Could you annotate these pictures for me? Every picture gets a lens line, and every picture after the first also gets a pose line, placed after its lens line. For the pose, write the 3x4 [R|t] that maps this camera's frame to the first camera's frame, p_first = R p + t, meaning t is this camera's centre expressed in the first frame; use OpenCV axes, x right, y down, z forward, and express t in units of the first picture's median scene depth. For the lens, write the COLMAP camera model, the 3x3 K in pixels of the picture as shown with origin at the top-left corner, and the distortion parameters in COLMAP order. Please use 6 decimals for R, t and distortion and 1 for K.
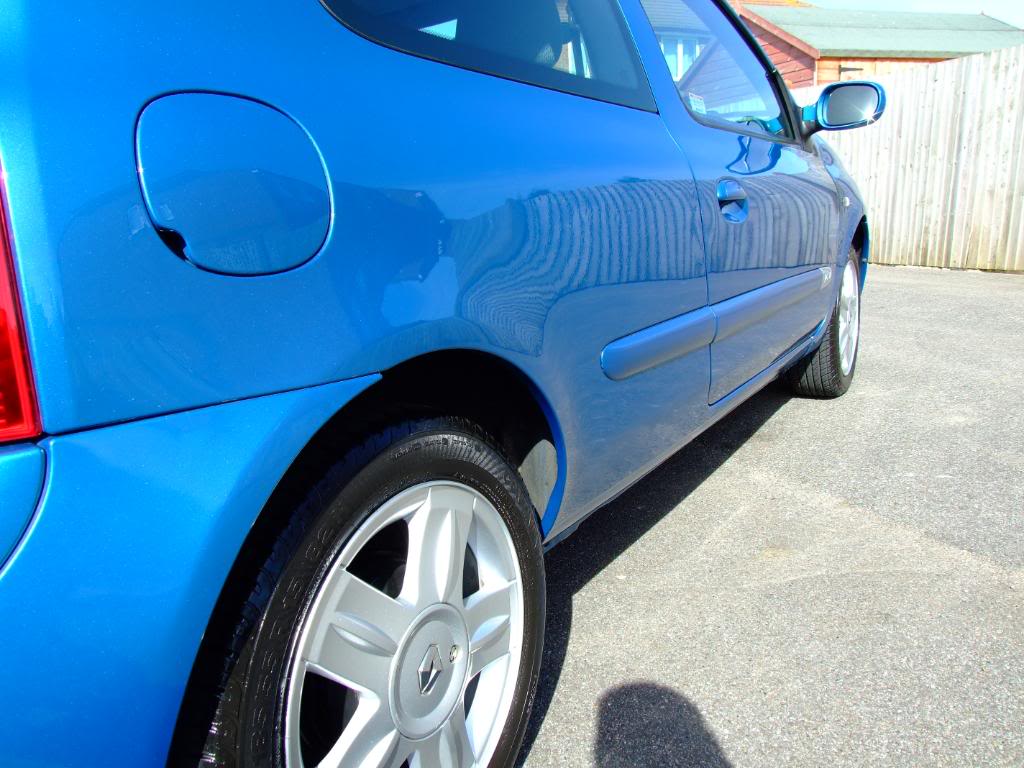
lens RADIAL K [[841.5, 0, 512.0], [0, 841.5, 384.0], [0, 0, 1]] dist [-0.041749, 0.016161]
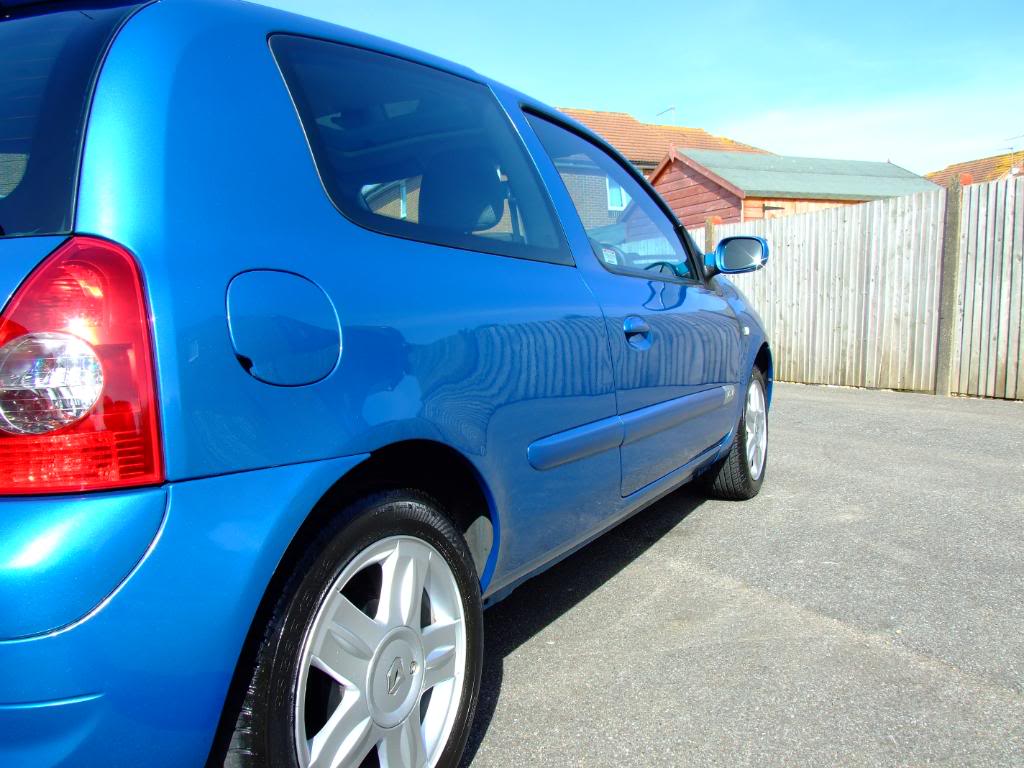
lens RADIAL K [[841.5, 0, 512.0], [0, 841.5, 384.0], [0, 0, 1]] dist [-0.041749, 0.016161]
pose [[0.998355, 0.013063, 0.055821, 0.005268], [-0.005349, 0.990671, -0.136173, 0.034404], [-0.057079, 0.135650, 0.989111, -0.254573]]
